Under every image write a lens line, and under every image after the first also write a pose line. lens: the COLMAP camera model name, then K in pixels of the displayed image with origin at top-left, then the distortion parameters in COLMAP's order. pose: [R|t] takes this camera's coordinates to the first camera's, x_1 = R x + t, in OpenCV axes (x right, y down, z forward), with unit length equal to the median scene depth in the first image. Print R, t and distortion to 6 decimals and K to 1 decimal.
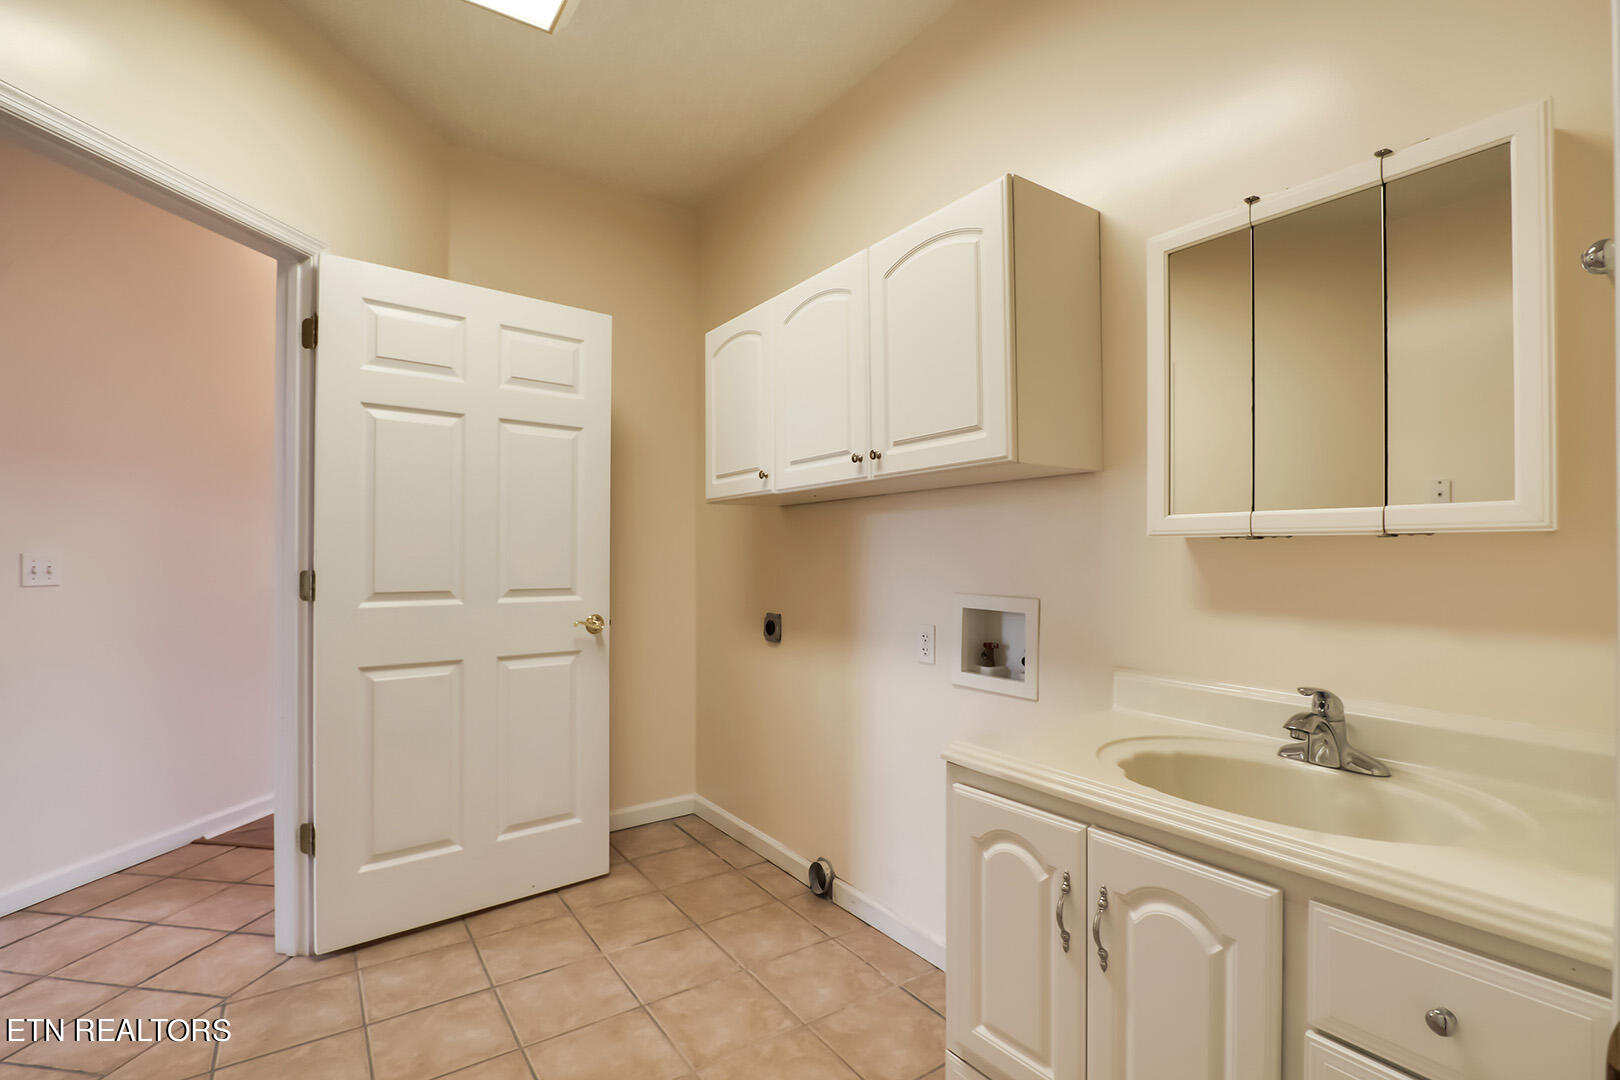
lens RADIAL K [[754.2, 0, 815.5], [0, 754.2, 552.3], [0, 0, 1]] dist [-0.022269, 0.001578]
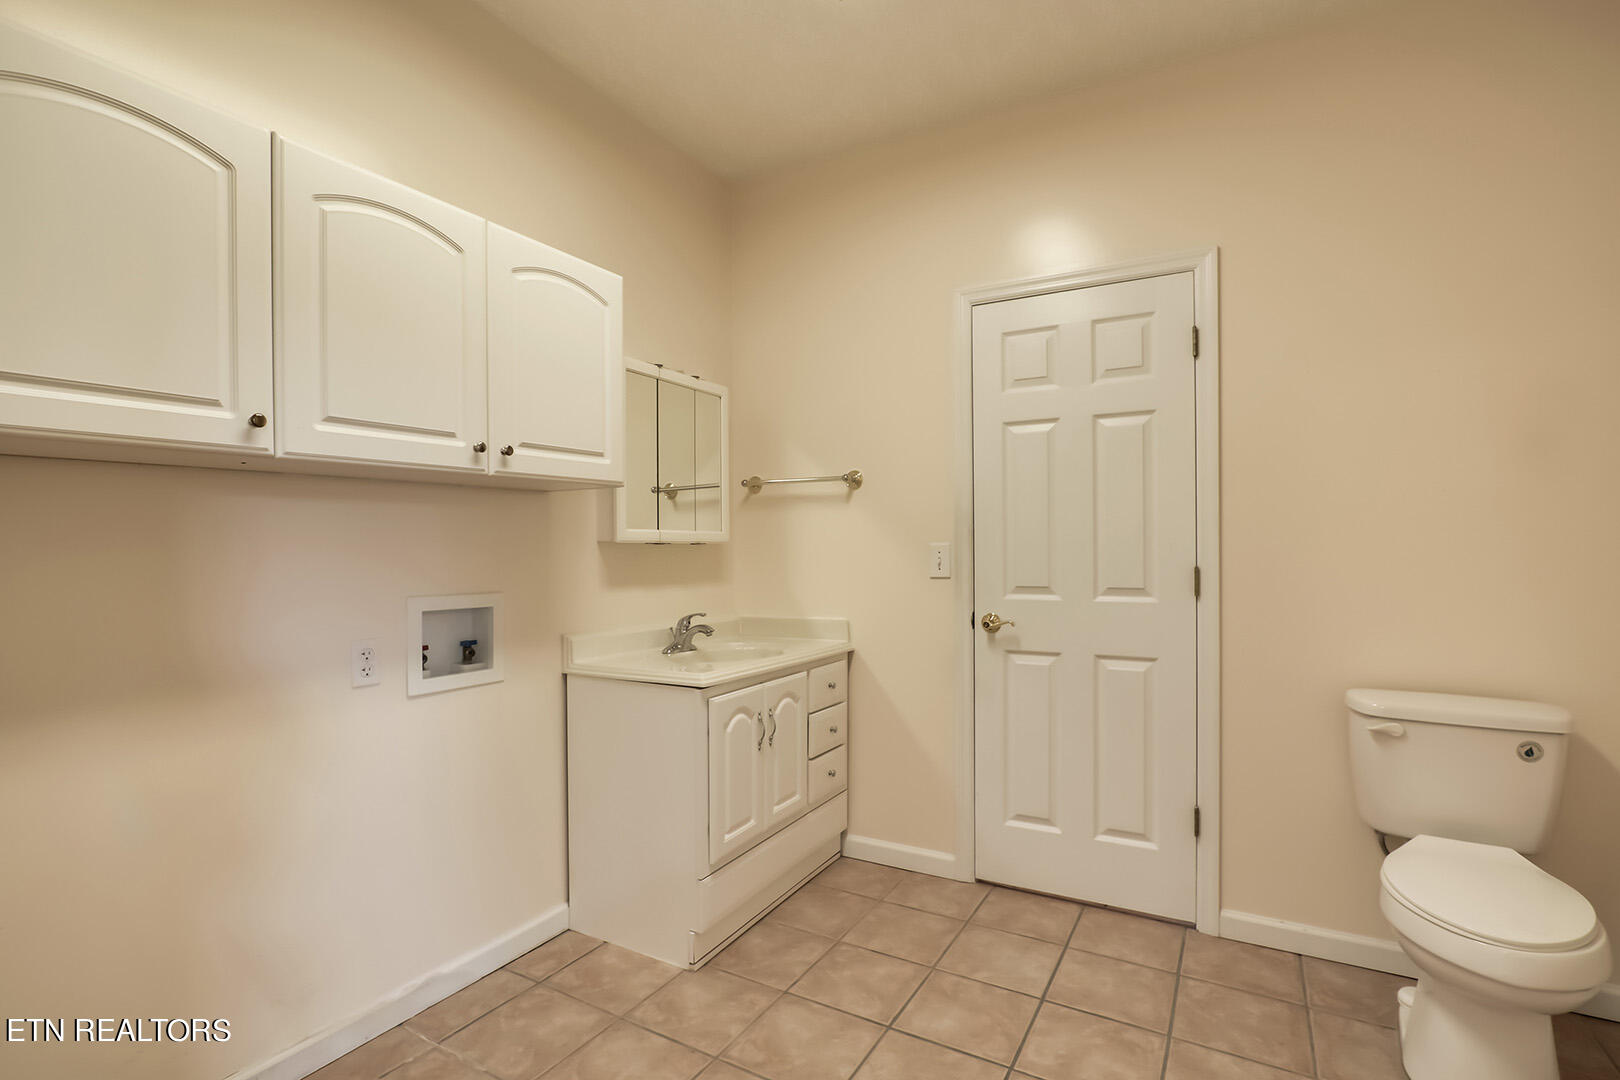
lens RADIAL K [[754.2, 0, 815.5], [0, 754.2, 552.3], [0, 0, 1]] dist [-0.022269, 0.001578]
pose [[-0.426907, 0.004413, 0.904285, -0.993325], [0.005388, 0.999983, -0.002336, 0.004483], [-0.904280, 0.003876, -0.426923, 1.096939]]
